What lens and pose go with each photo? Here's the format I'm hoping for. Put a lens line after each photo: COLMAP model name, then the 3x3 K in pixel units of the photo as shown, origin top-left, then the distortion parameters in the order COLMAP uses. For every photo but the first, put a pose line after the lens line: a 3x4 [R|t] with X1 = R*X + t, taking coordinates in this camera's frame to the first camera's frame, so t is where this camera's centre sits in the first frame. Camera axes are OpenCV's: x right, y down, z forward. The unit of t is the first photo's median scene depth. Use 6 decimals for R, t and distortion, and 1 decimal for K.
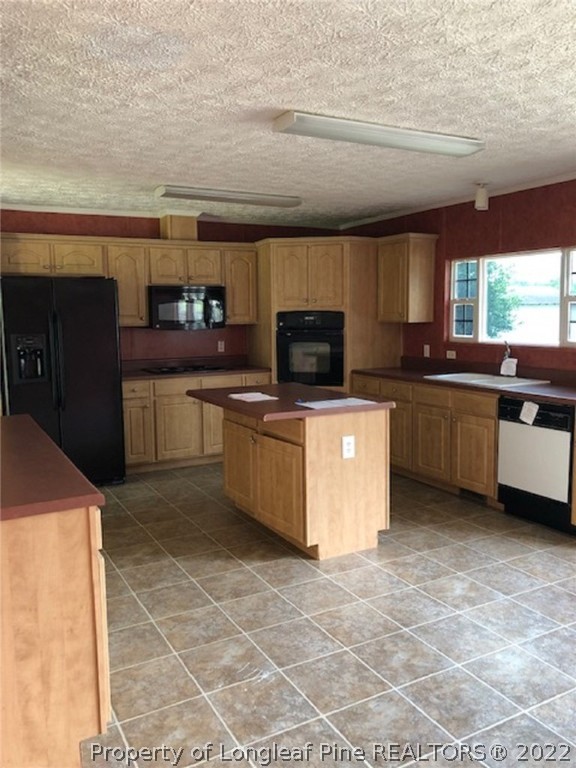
lens RADIAL K [[636.4, 0, 286.6], [0, 636.4, 350.3], [0, 0, 1]] dist [0.016460, 0.013223]
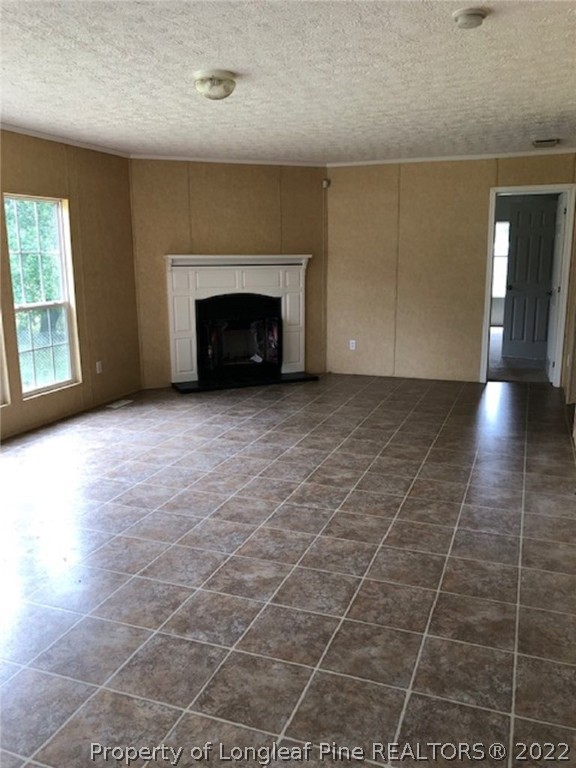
lens RADIAL K [[636.4, 0, 287.3], [0, 636.4, 385.7], [0, 0, 1]] dist [0.016460, 0.013223]
pose [[0.651235, 0.170766, -0.739413, 0.513705], [-0.047781, 0.981647, 0.184627, -0.024445], [0.757370, -0.084905, 0.647442, 0.282053]]
